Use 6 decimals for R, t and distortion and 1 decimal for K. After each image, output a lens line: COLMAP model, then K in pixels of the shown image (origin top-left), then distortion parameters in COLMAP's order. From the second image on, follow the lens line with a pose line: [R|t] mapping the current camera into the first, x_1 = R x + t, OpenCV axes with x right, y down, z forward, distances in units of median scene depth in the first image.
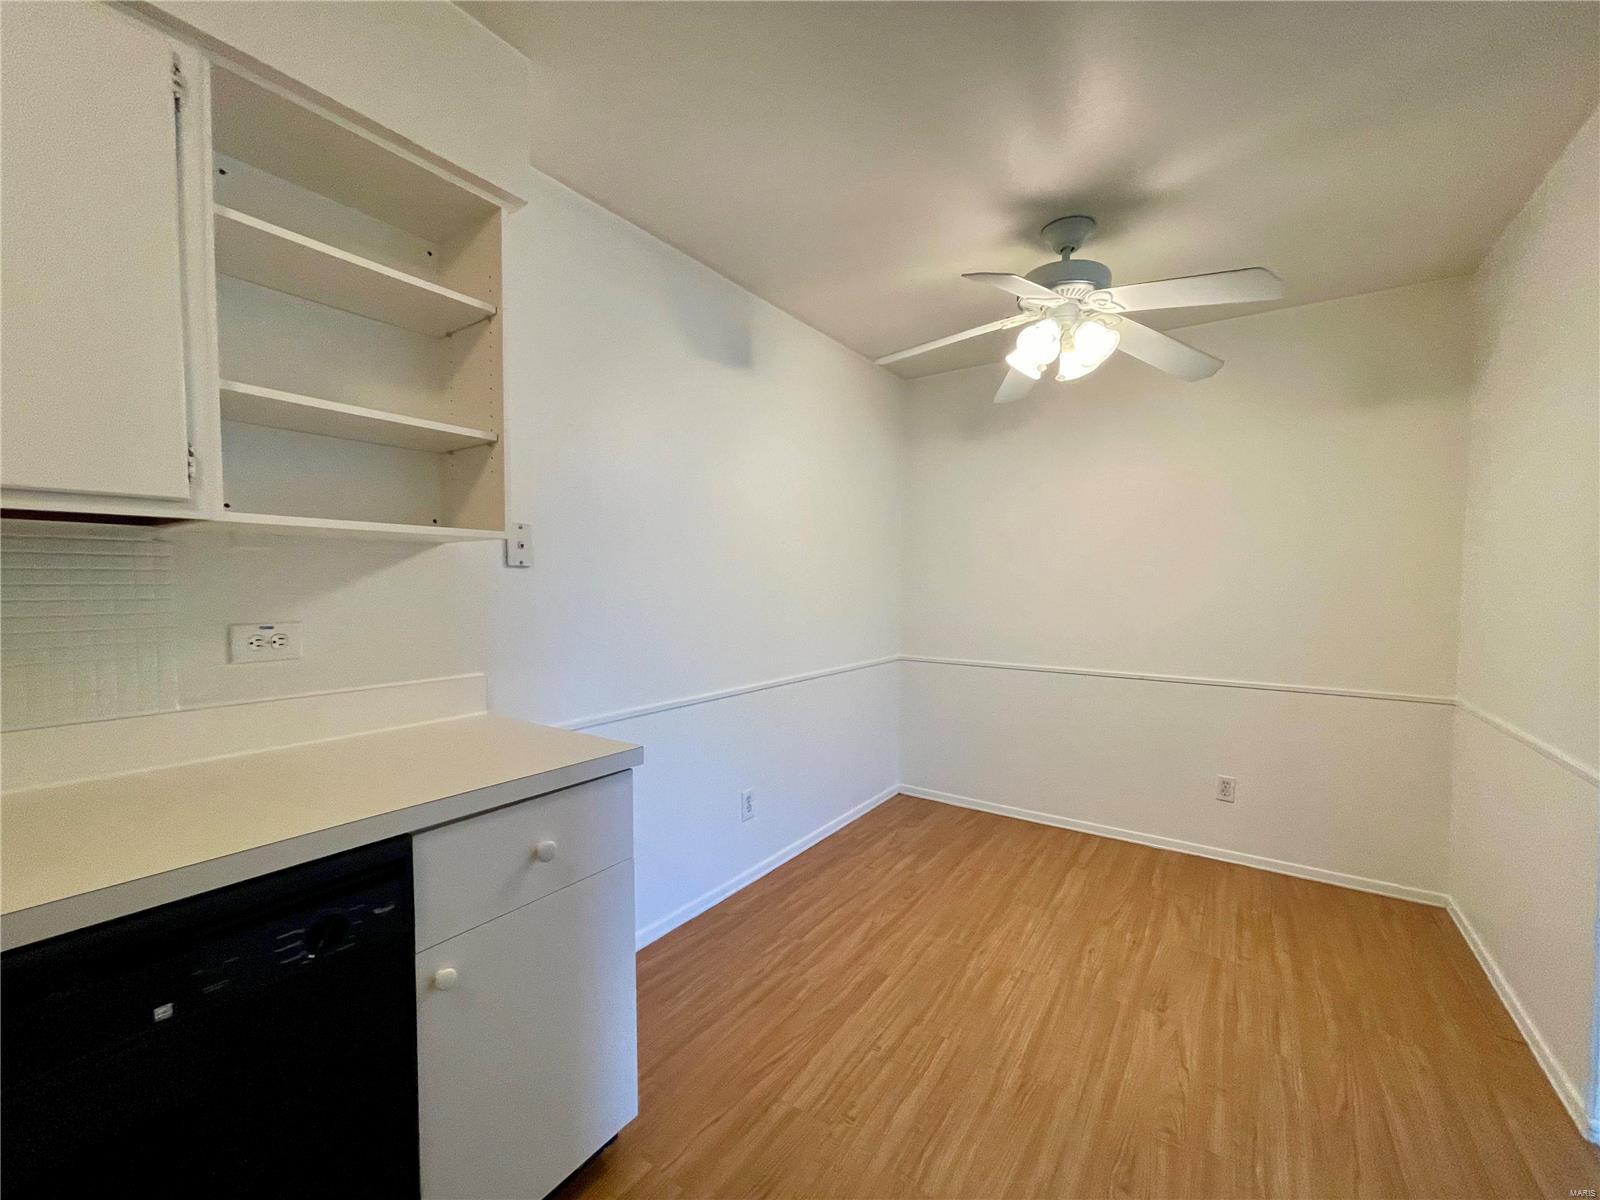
lens RADIAL K [[646.3, 0, 790.2], [0, 646.3, 606.5], [0, 0, 1]] dist [-0.003228, 0.000871]
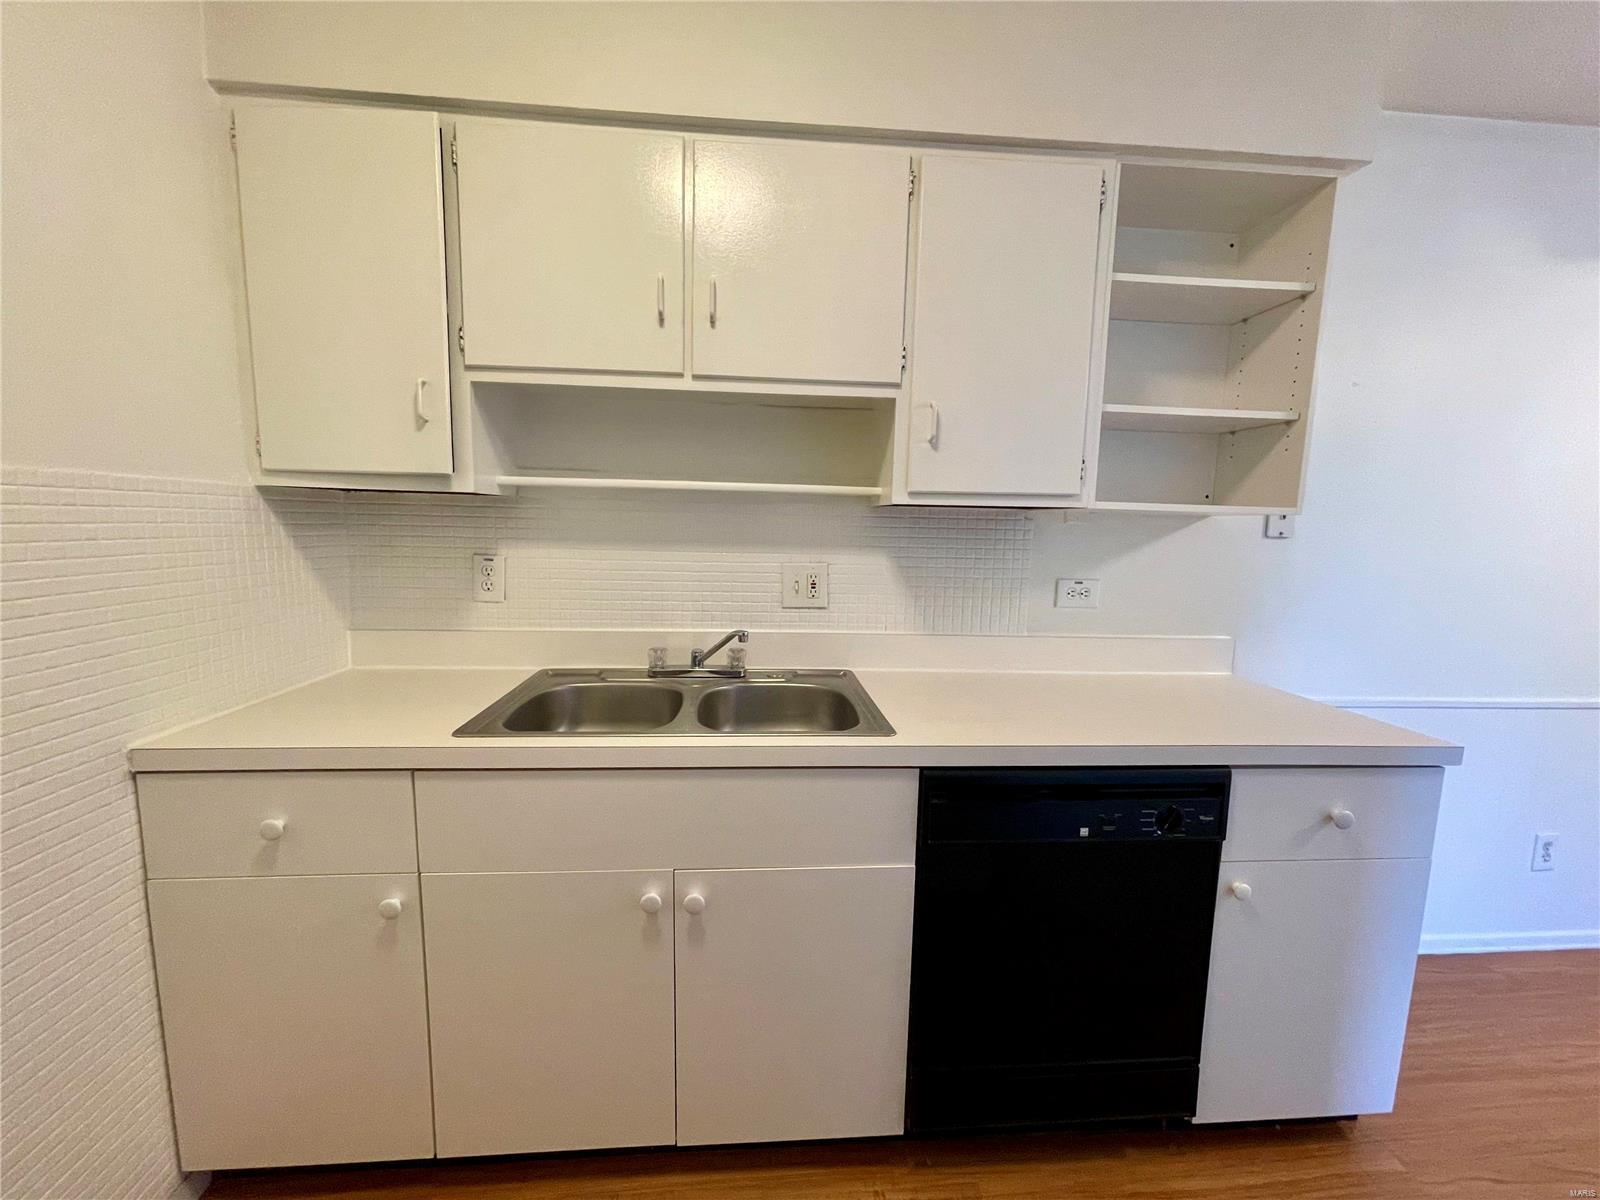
lens RADIAL K [[646.6, 0, 797.4], [0, 646.6, 607.1], [0, 0, 1]] dist [-0.002482, -0.000007]
pose [[0.637514, 0.111746, -0.762292, -0.144940], [-0.051928, 0.993408, 0.102197, -0.022071], [0.768687, -0.025567, 0.639114, -0.281995]]
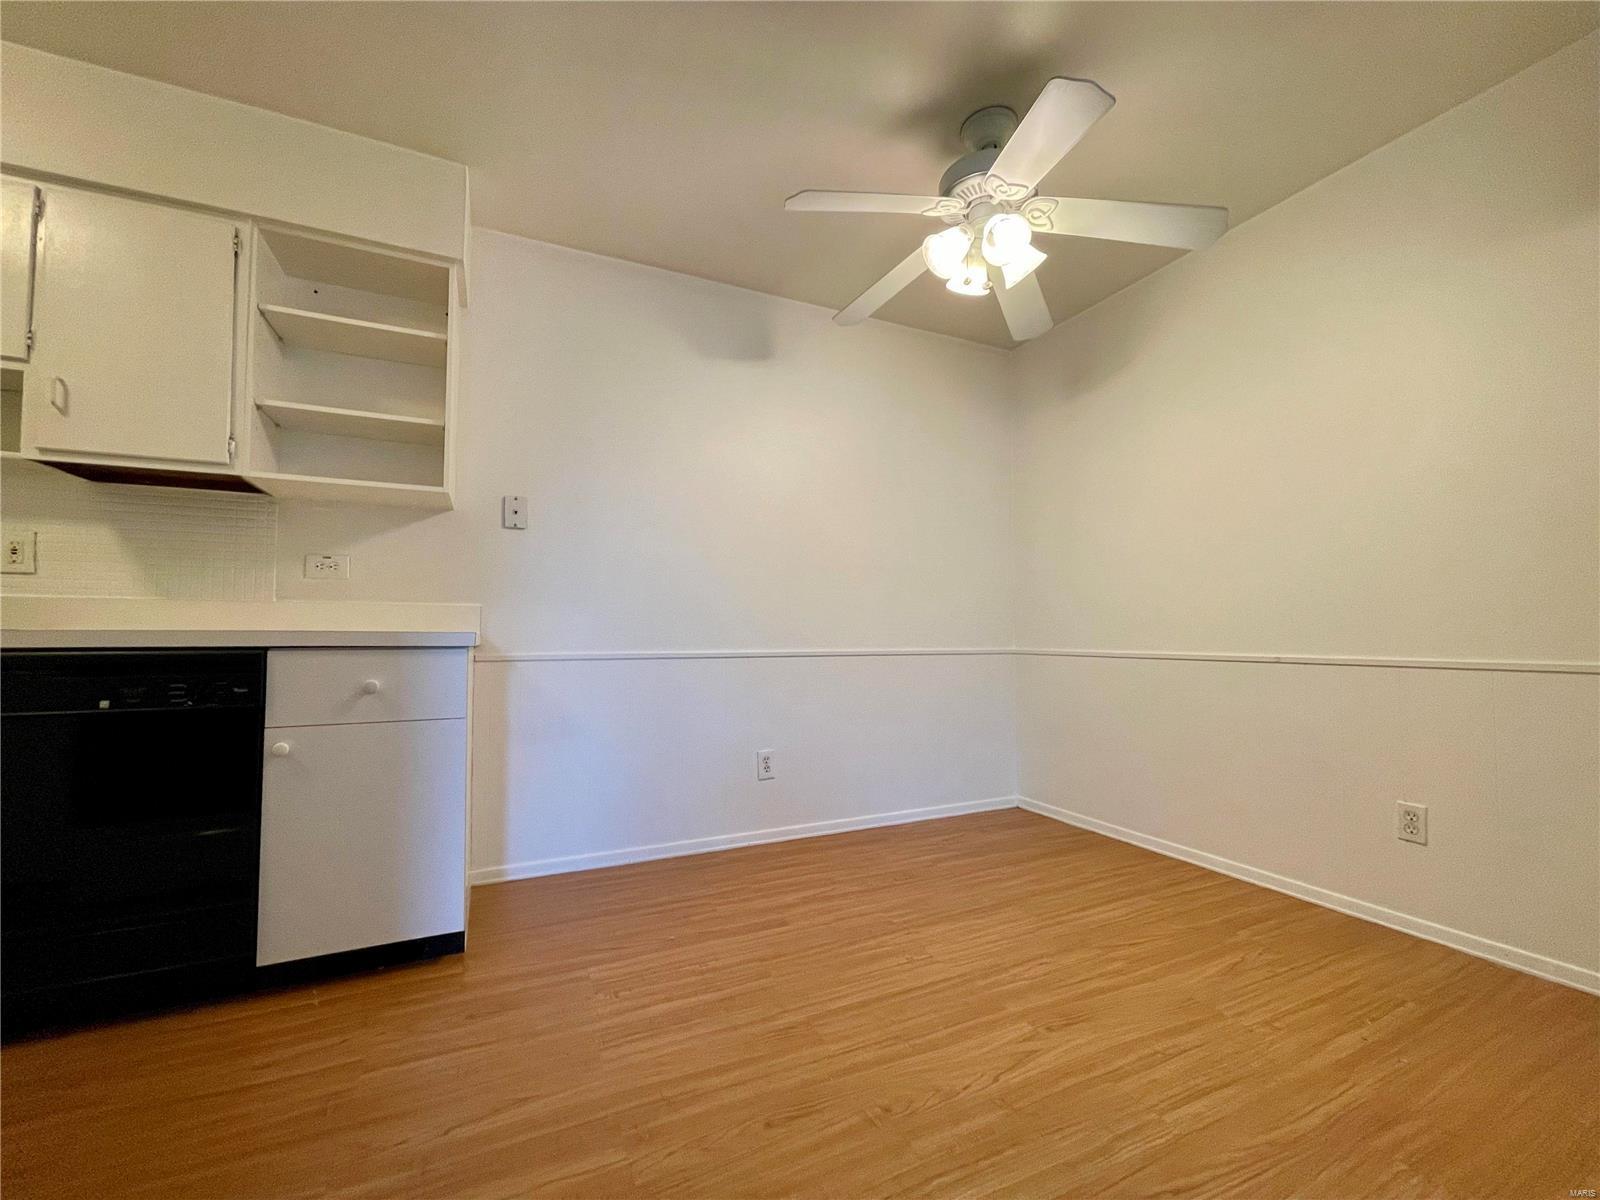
lens RADIAL K [[646.3, 0, 790.2], [0, 646.3, 606.5], [0, 0, 1]] dist [-0.003228, 0.000871]
pose [[0.866391, -0.025976, -0.498691, 0.910512], [-0.015136, 0.996821, -0.078219, 0.242608], [0.499137, 0.075316, 0.863244, 0.183272]]
